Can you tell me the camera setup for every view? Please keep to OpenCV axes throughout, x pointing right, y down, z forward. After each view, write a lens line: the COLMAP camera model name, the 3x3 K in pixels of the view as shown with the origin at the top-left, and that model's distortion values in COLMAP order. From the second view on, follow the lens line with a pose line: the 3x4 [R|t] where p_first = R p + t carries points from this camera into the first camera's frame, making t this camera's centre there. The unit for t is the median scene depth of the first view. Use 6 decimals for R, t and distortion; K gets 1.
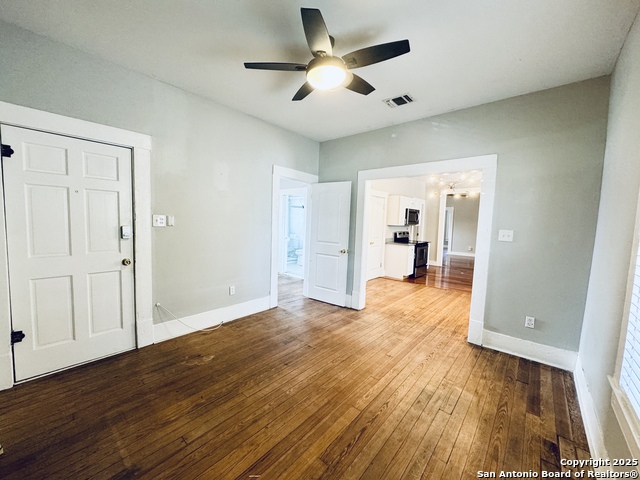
lens RADIAL K [[258.4, 0, 318.0], [0, 258.4, 240.8], [0, 0, 1]] dist [-0.000340, 0.000147]
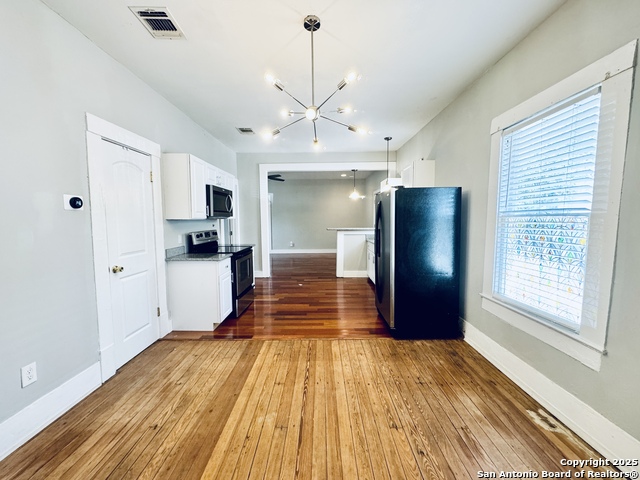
lens RADIAL K [[258.4, 0, 317.8], [0, 258.4, 241.1], [0, 0, 1]] dist [-0.000340, 0.000147]
pose [[0.759168, -0.093394, 0.644159, 0.172619], [0.081330, 0.995507, 0.048483, -0.023440], [-0.645793, 0.015582, 0.763353, 0.479192]]
